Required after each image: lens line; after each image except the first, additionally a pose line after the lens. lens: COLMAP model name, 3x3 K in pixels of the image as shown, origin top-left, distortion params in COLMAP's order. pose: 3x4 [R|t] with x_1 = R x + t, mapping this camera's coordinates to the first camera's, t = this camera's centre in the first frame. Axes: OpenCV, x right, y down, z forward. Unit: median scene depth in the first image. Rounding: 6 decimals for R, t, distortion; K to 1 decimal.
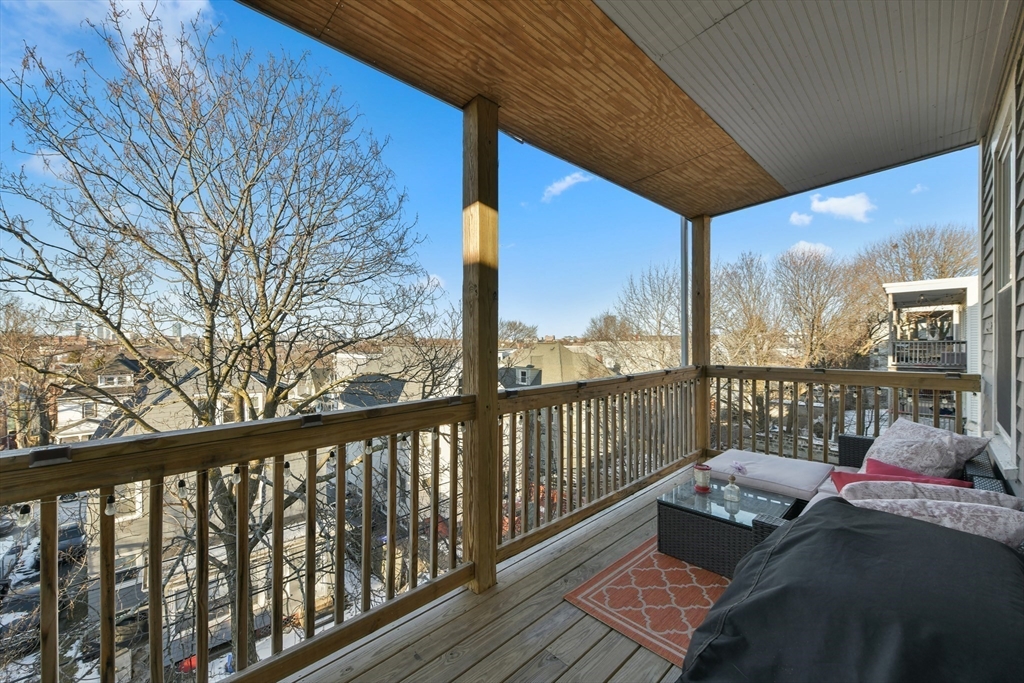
lens RADIAL K [[414.5, 0, 516.1], [0, 414.5, 341.2], [0, 0, 1]] dist [-0.001563, 0.001234]
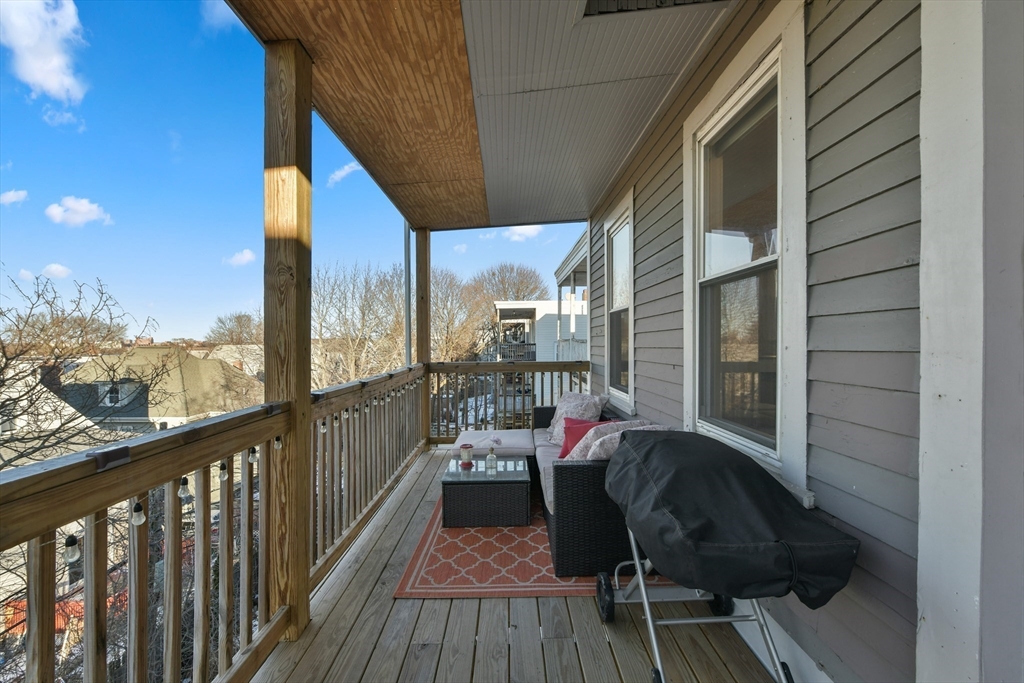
lens RADIAL K [[414.5, 0, 530.1], [0, 414.5, 344.4], [0, 0, 1]] dist [-0.001563, 0.001234]
pose [[0.669279, -0.001830, 0.743009, -0.322265], [0.002611, 0.999997, 0.000111, 0.015512], [-0.743006, 0.001865, 0.669282, 0.080246]]
